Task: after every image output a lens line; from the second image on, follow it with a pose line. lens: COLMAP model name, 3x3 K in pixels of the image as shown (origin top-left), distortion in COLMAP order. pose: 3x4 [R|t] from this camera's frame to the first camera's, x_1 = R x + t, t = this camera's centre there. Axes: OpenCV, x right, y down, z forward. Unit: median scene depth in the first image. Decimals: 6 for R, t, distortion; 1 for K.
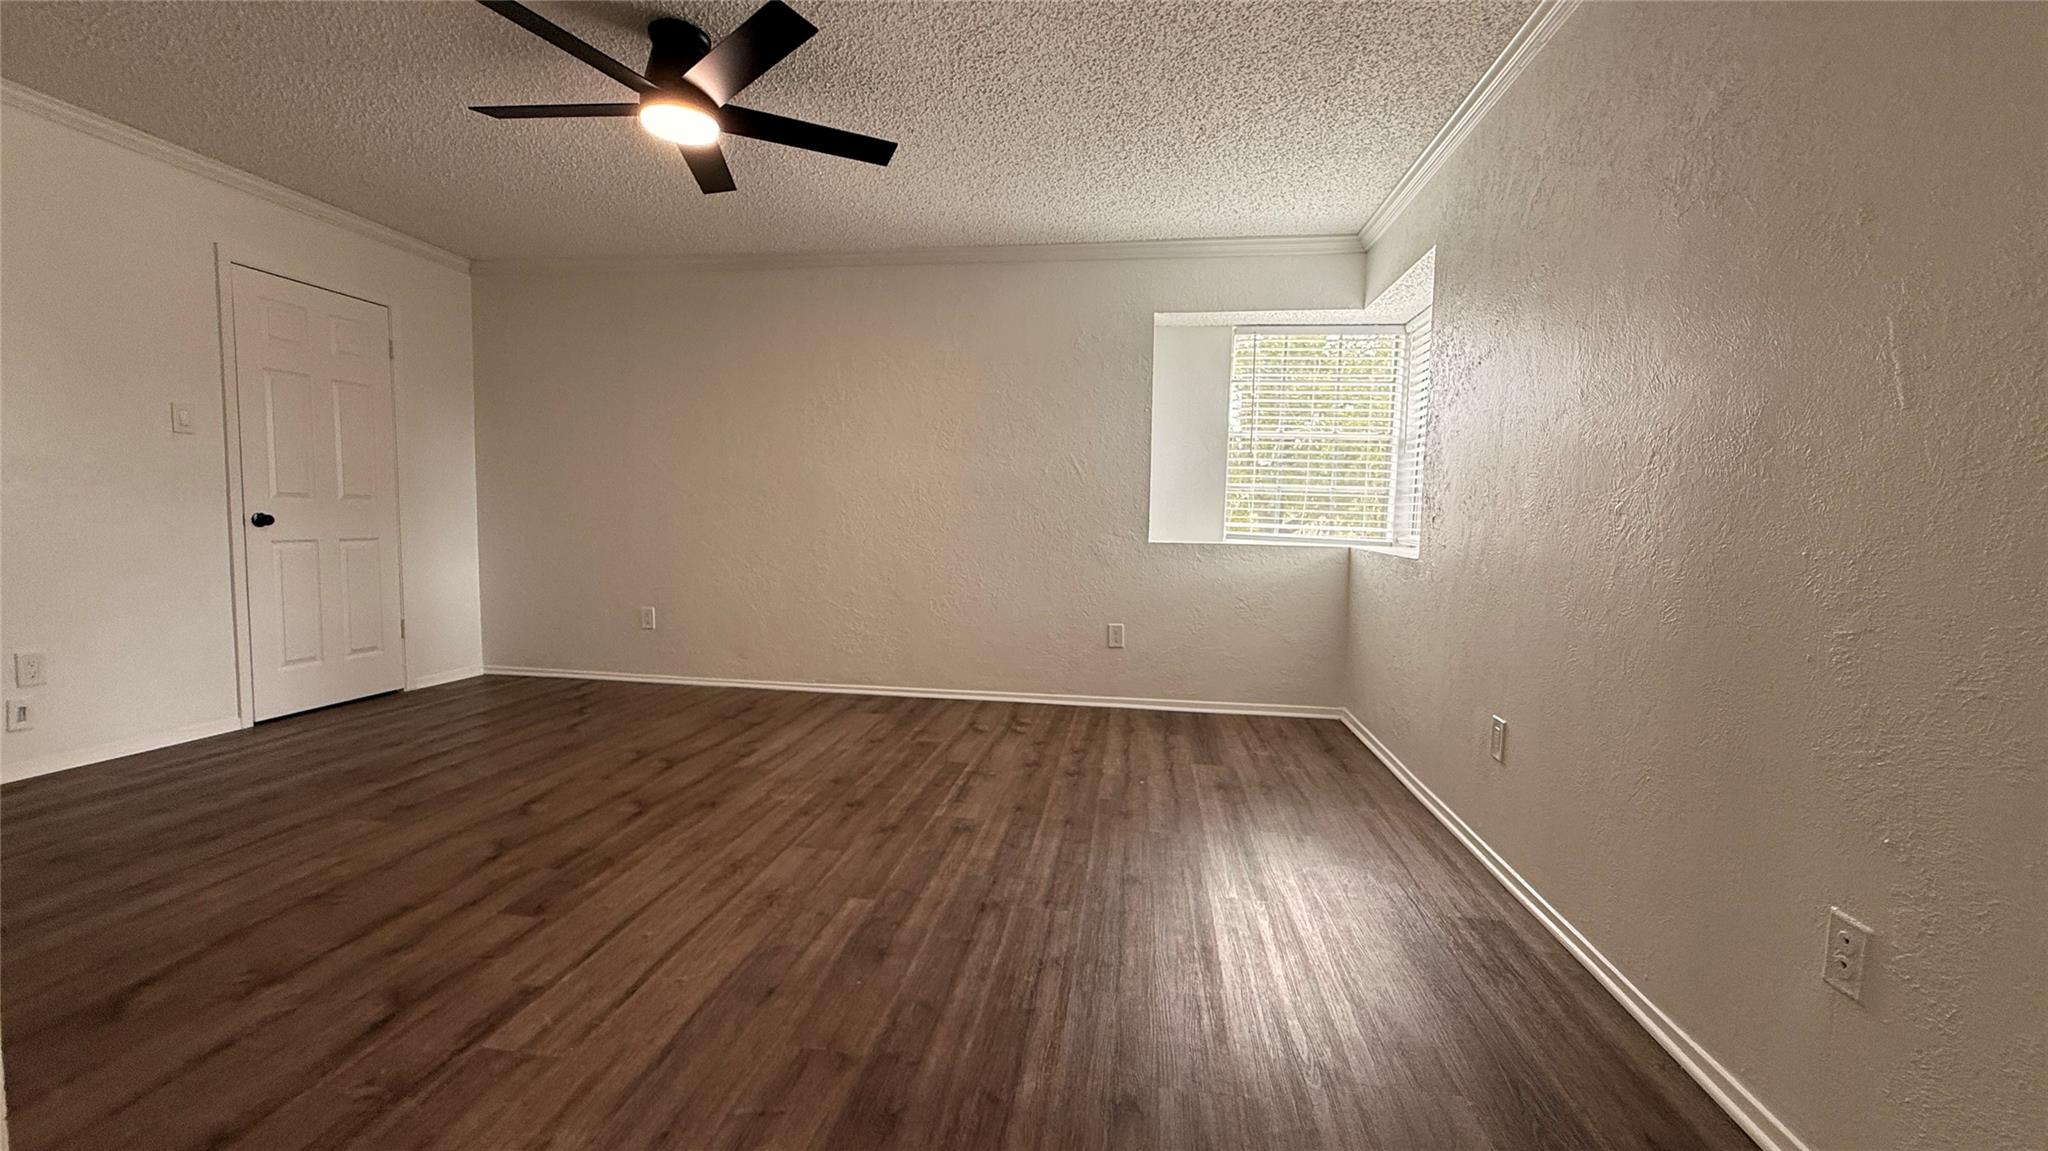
lens RADIAL K [[816.5, 0, 1017.4], [0, 816.5, 573.7], [0, 0, 1]] dist [0.000797, 0.000066]
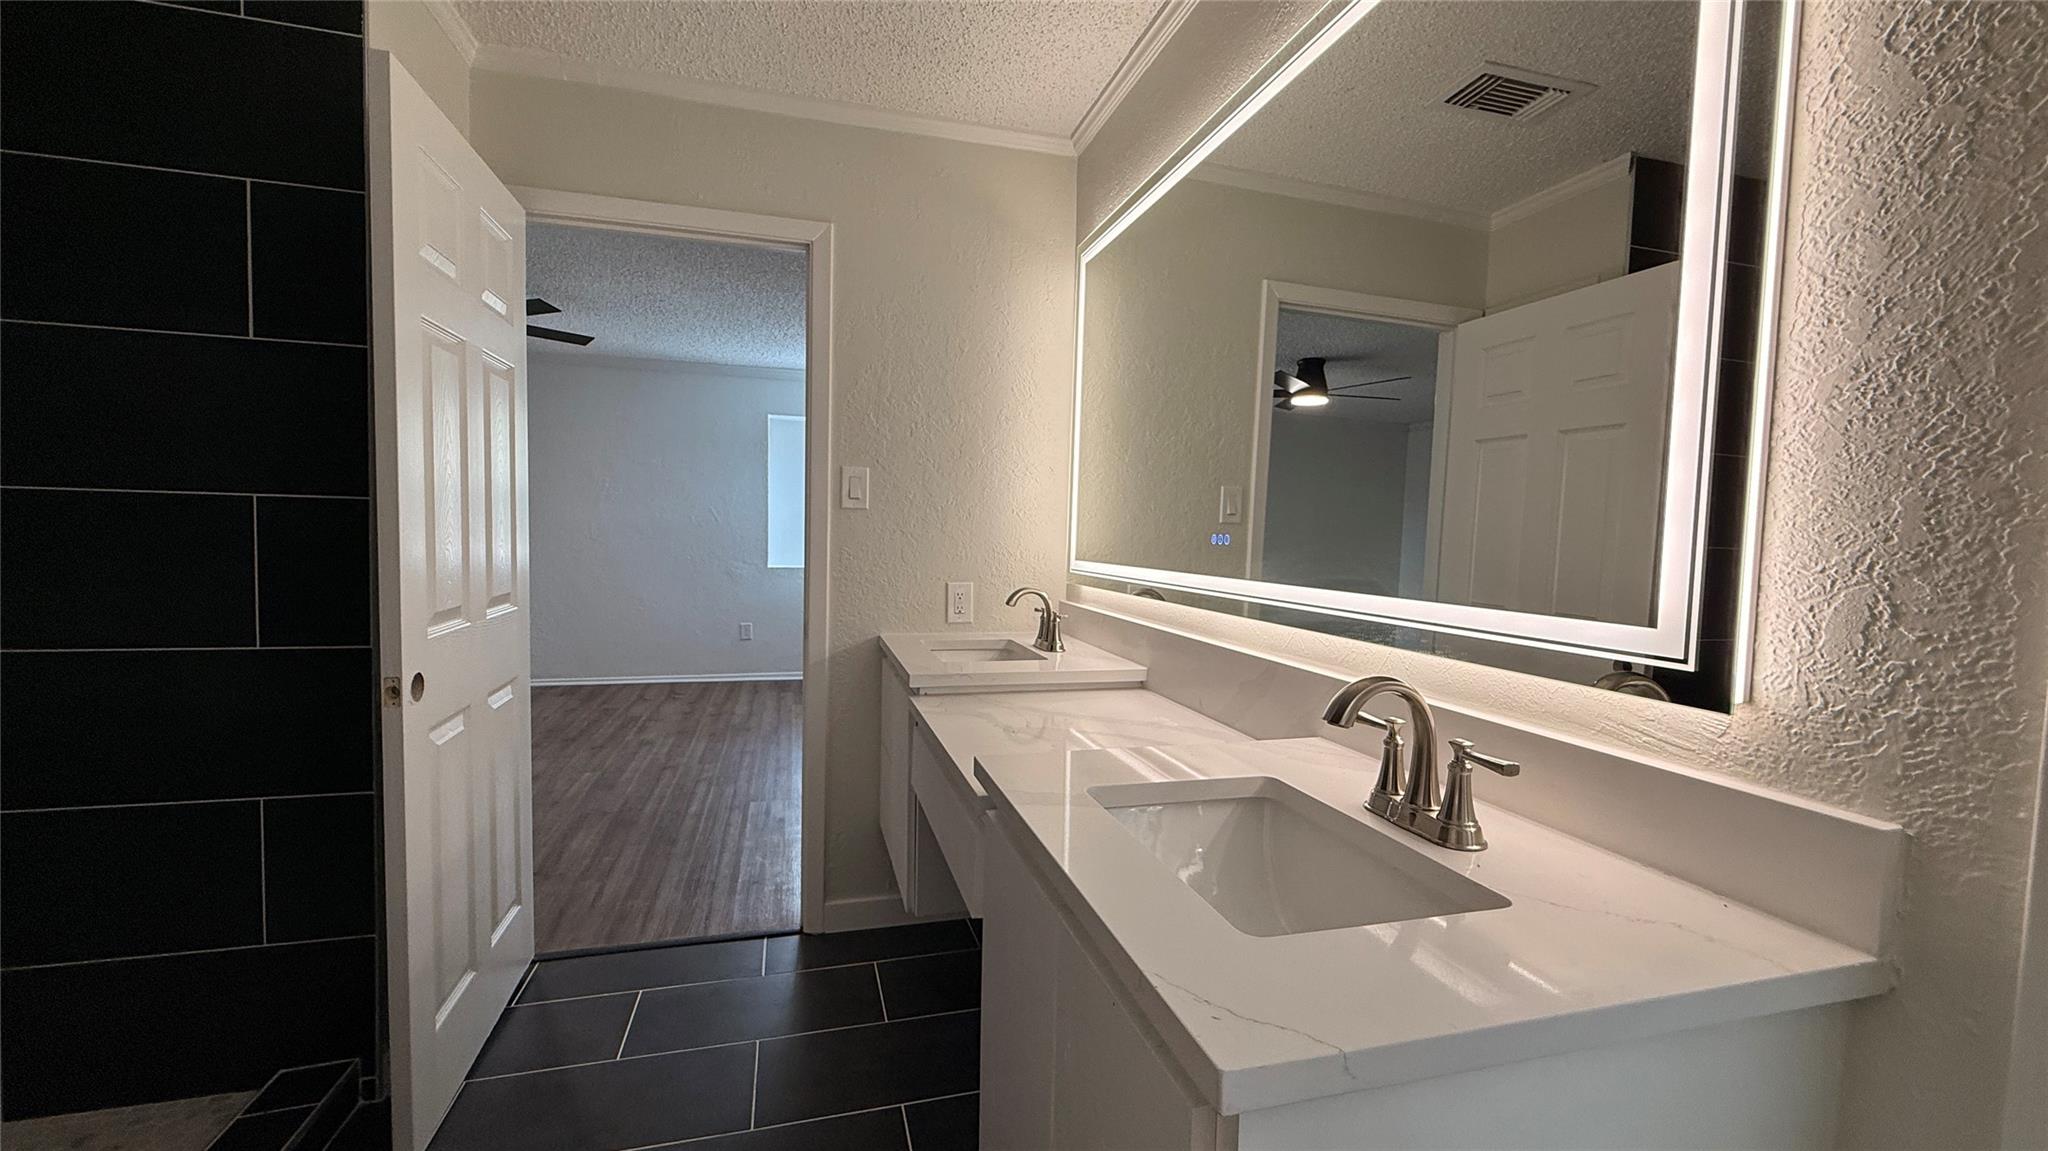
lens RADIAL K [[816.5, 0, 1017.4], [0, 816.5, 573.7], [0, 0, 1]] dist [0.000797, 0.000066]
pose [[0.914087, -0.022821, 0.404875, -0.034352], [0.026344, 0.999648, -0.003132, -0.013630], [-0.404661, 0.013529, 0.914367, -0.754987]]
